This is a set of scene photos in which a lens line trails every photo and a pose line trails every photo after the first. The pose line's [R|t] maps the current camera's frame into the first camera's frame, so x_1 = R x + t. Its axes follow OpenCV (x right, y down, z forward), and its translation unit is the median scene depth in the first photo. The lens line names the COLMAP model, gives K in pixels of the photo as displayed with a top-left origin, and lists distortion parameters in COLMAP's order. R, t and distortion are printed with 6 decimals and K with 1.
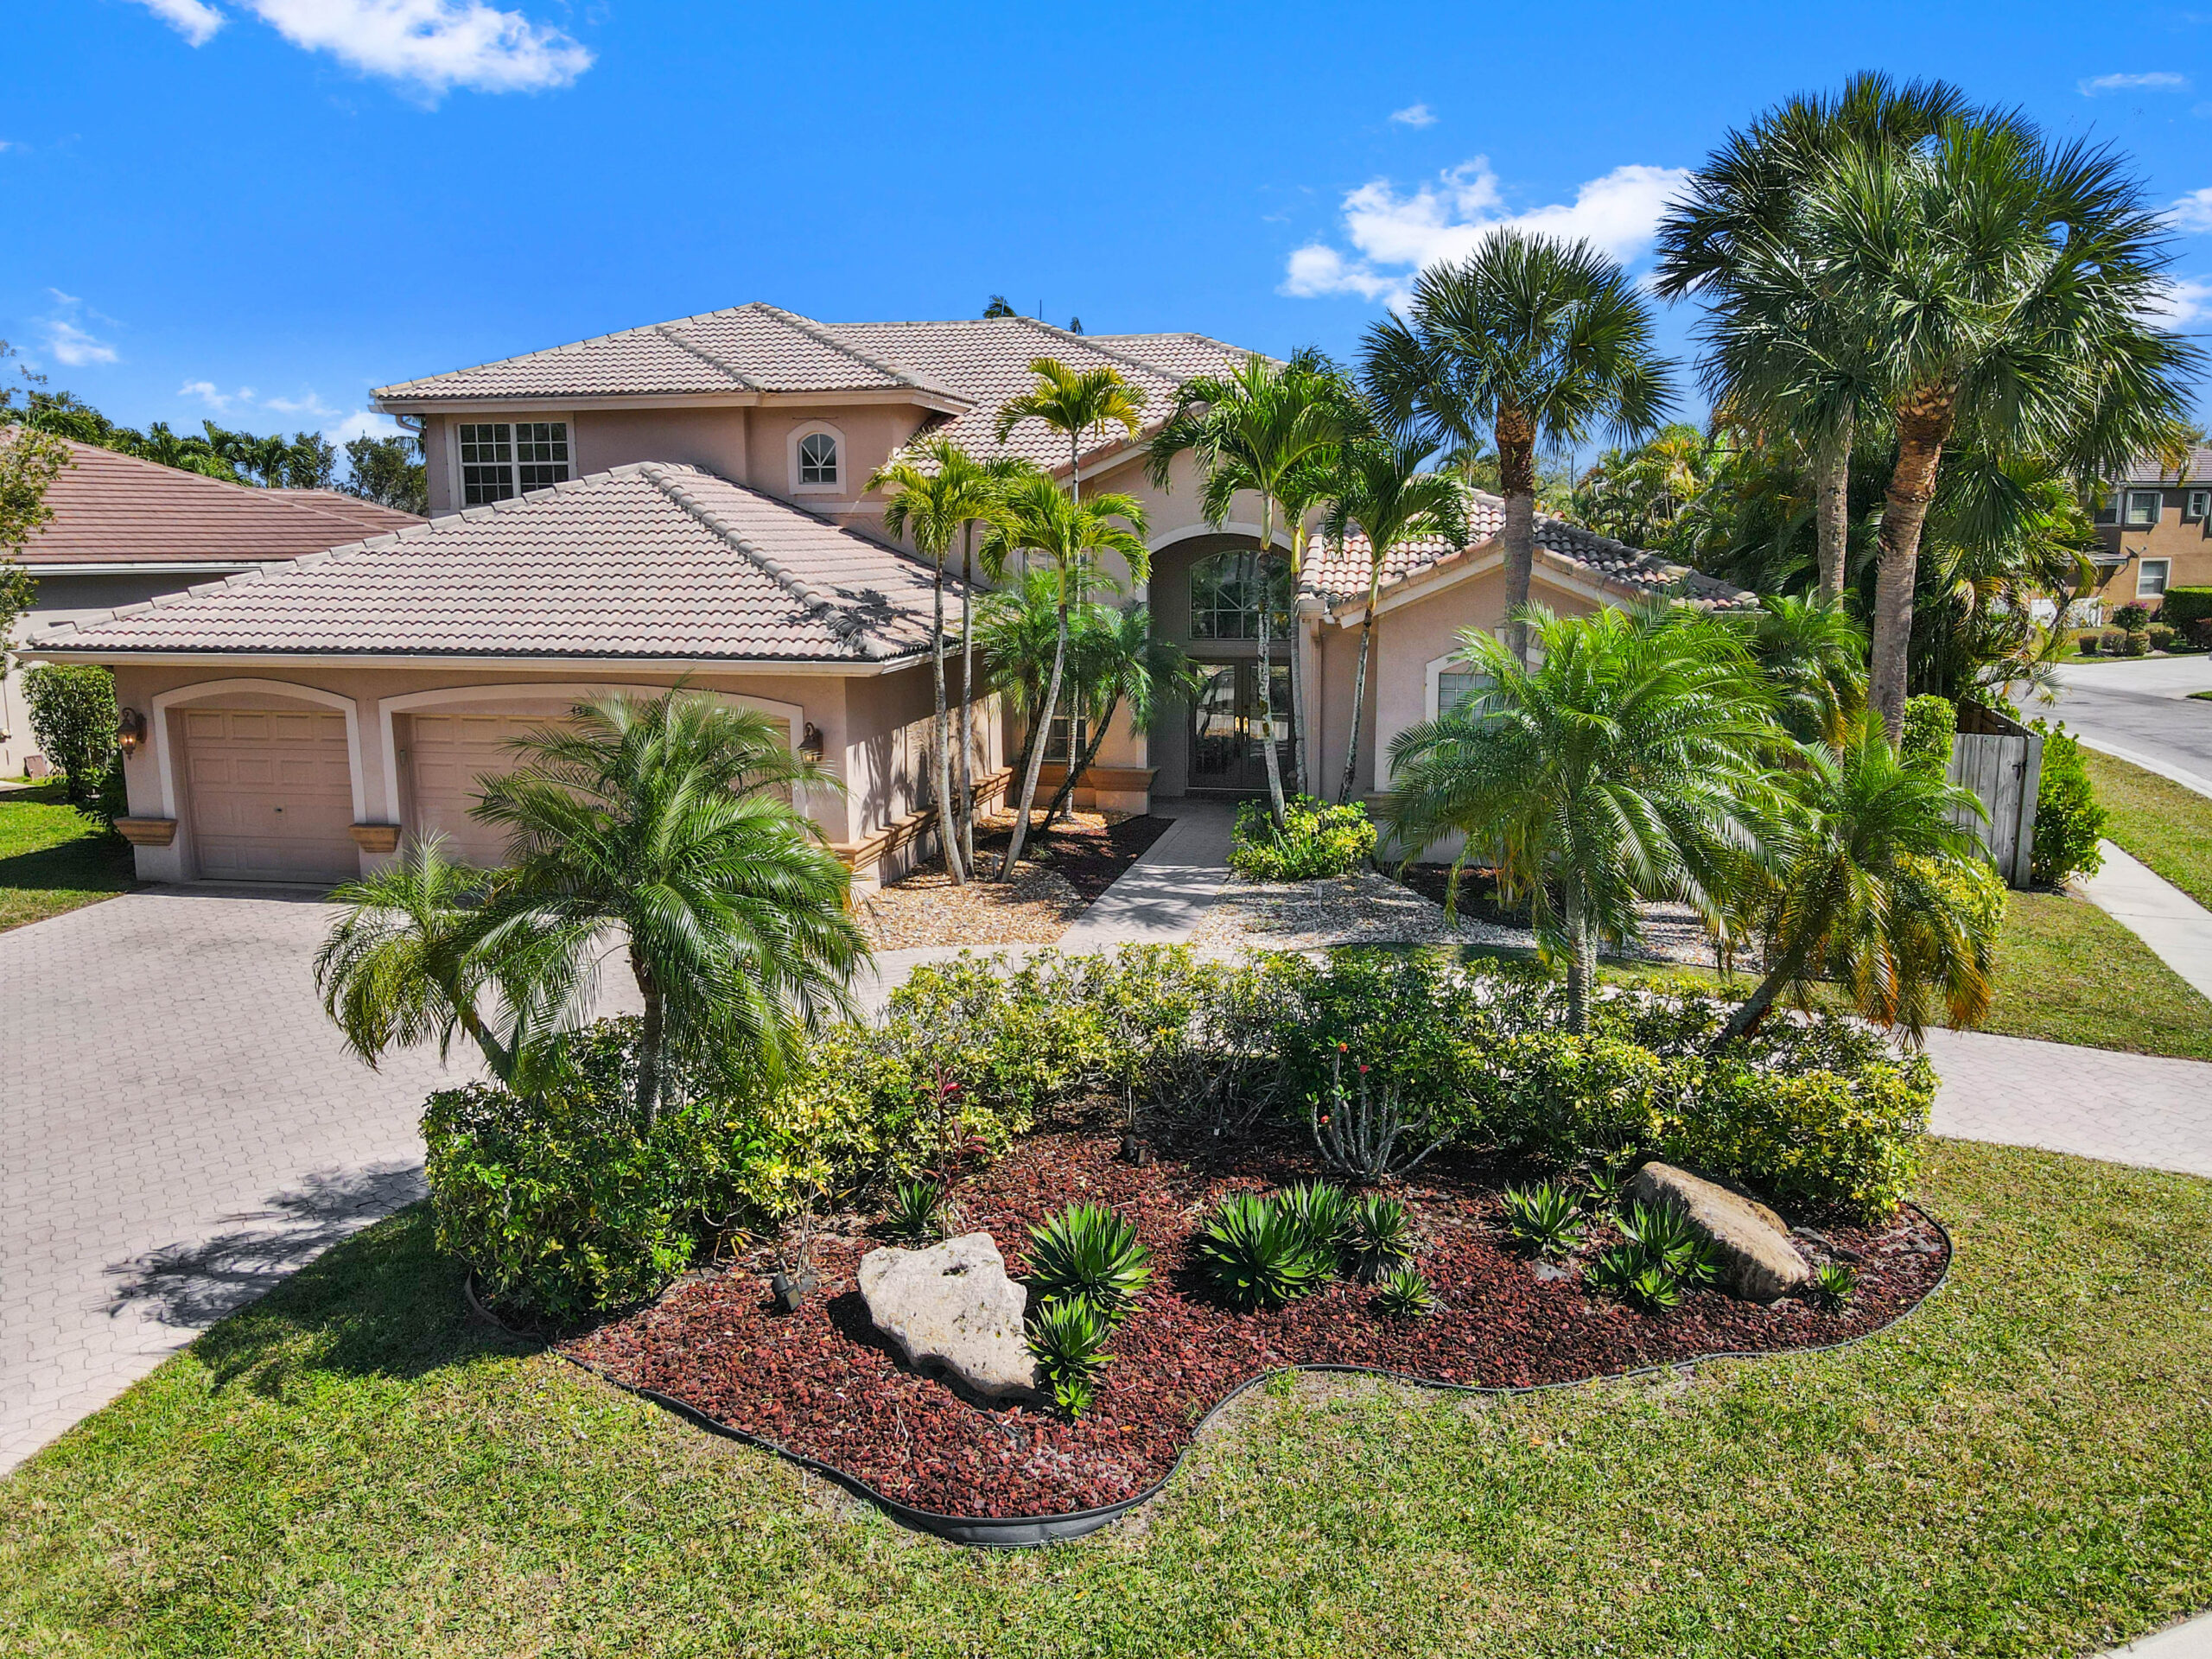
lens RADIAL K [[1580.0, 0, 1106.0], [0, 1580.0, 829.5], [0, 0, 1]] dist [-0.000074, 0.006525]
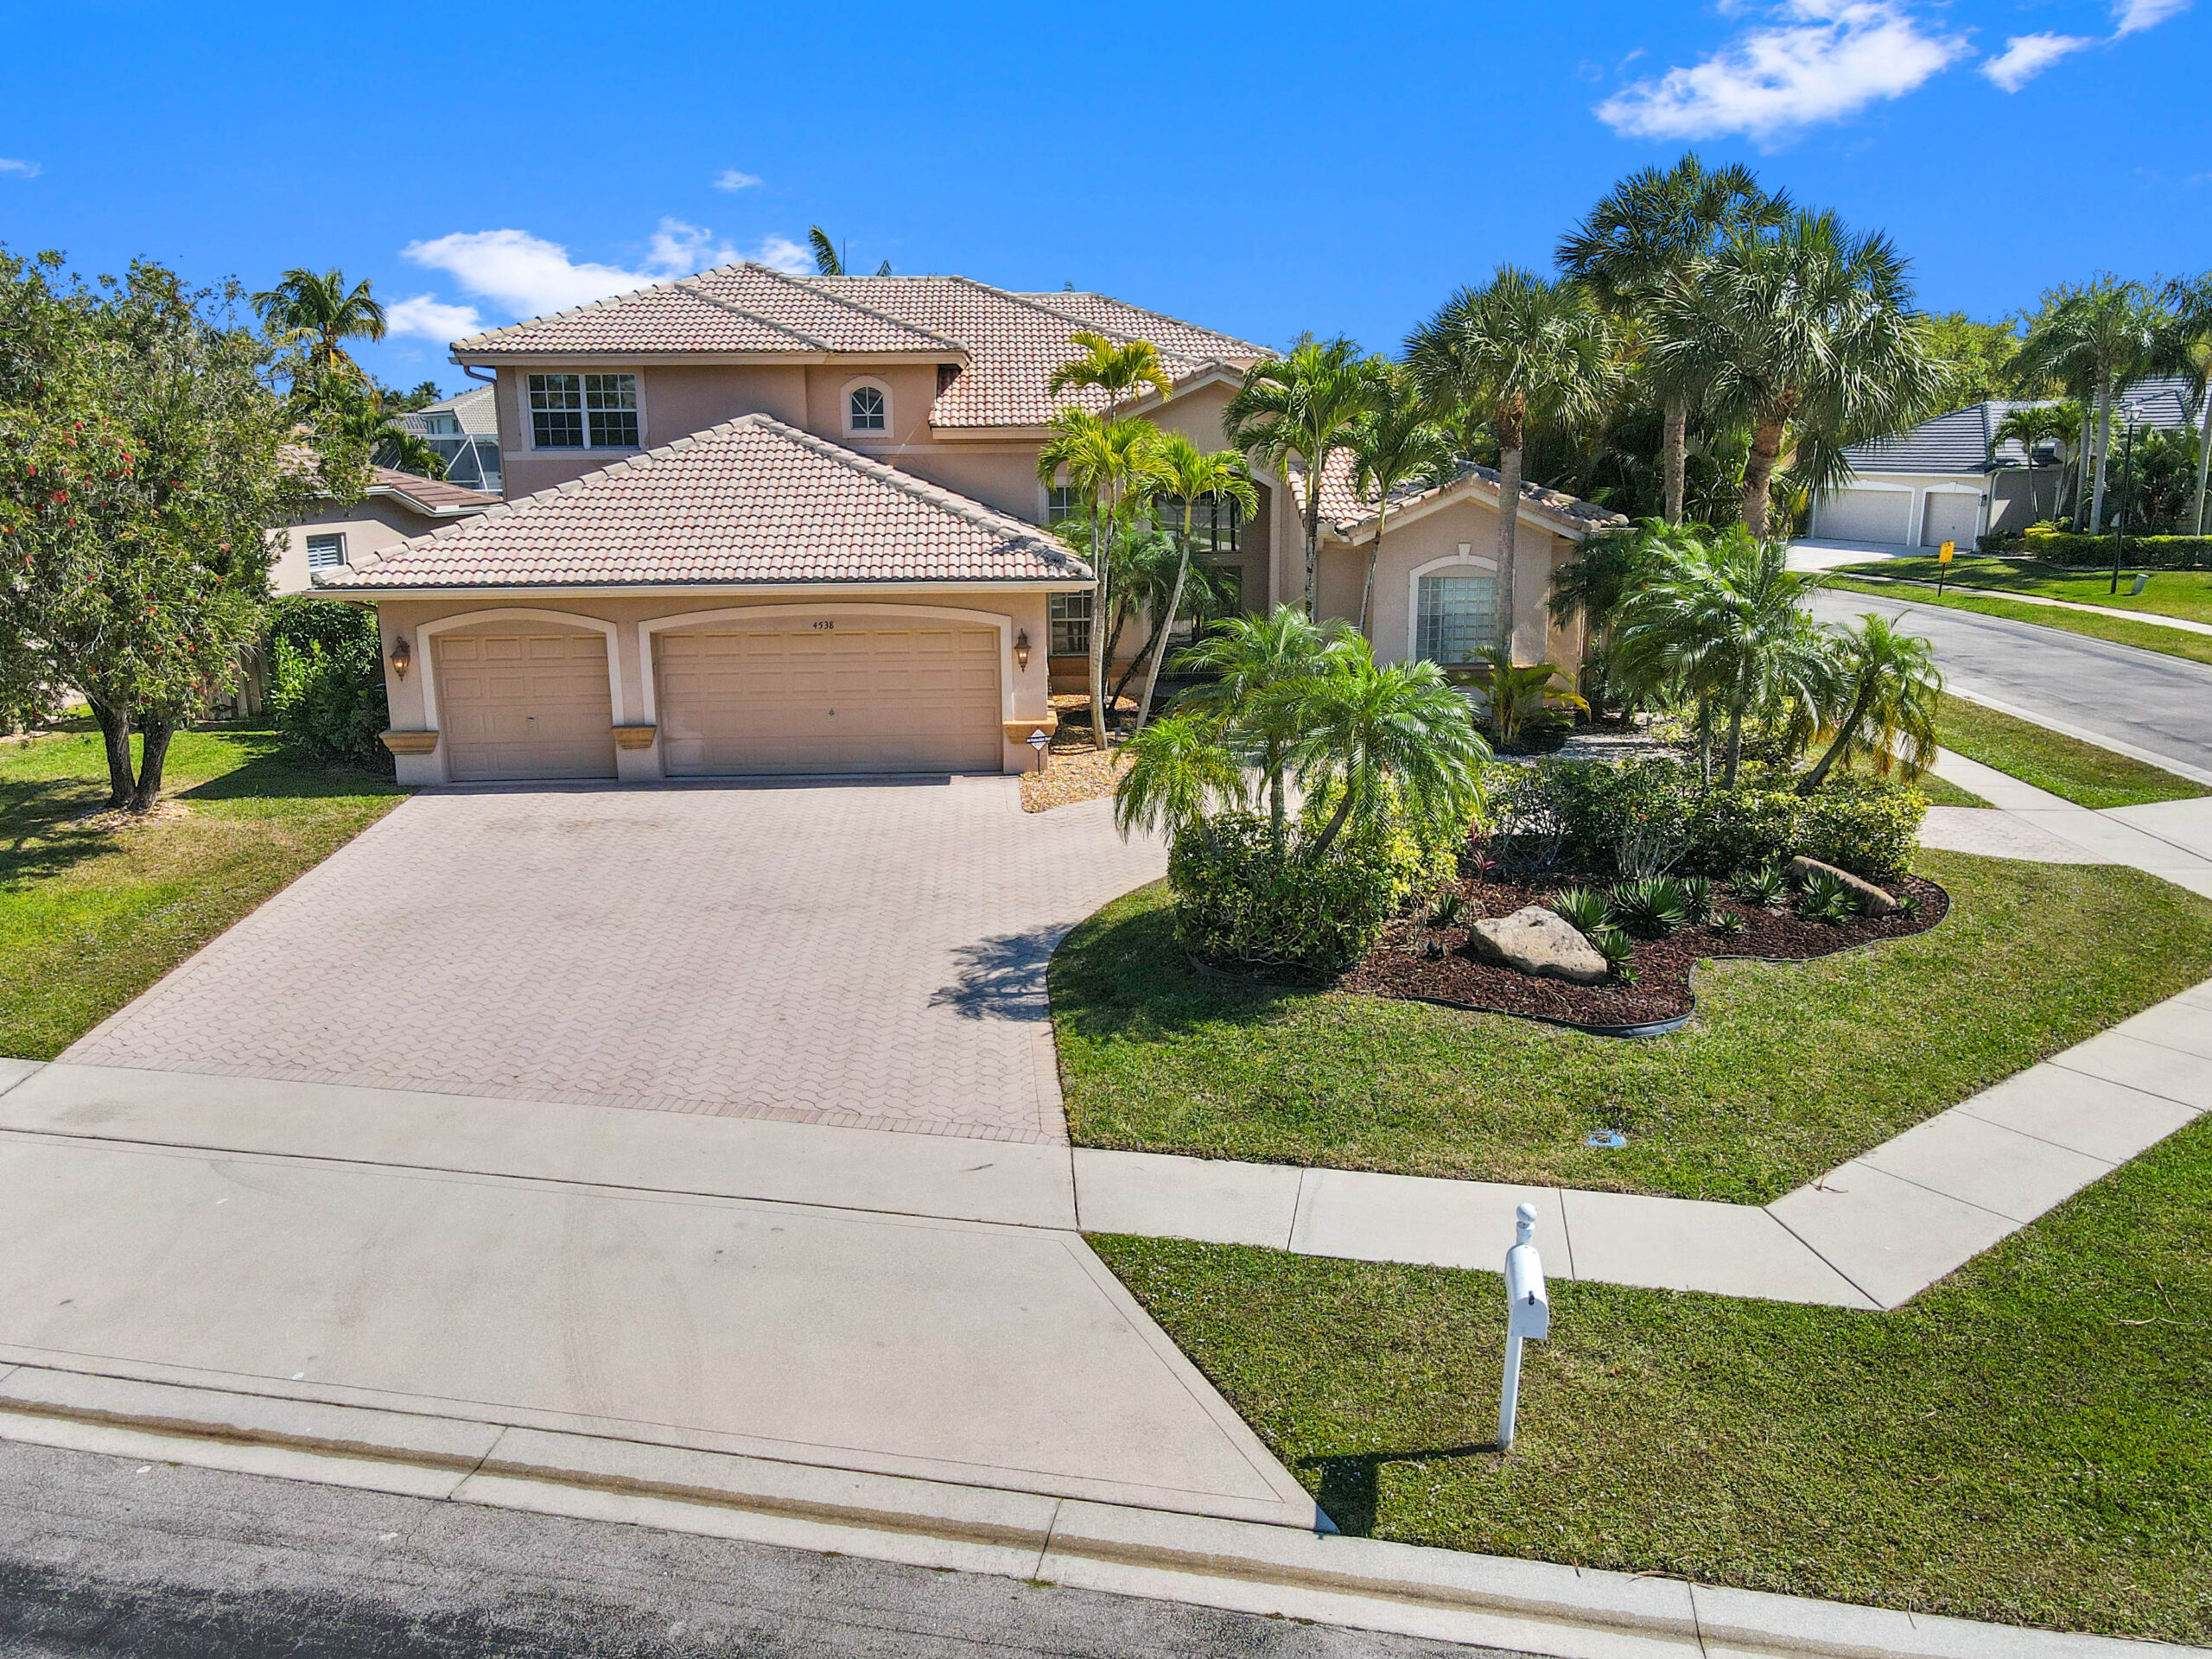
lens RADIAL K [[1520.9, 0, 1106.0], [0, 1520.9, 829.5], [0, 0, 1]] dist [0.000884, 0.002720]
pose [[0.966594, -0.066710, 0.247479, -0.401958], [0.049464, 0.995936, 0.075265, 0.006118], [-0.251494, -0.060510, 0.965966, -0.223761]]
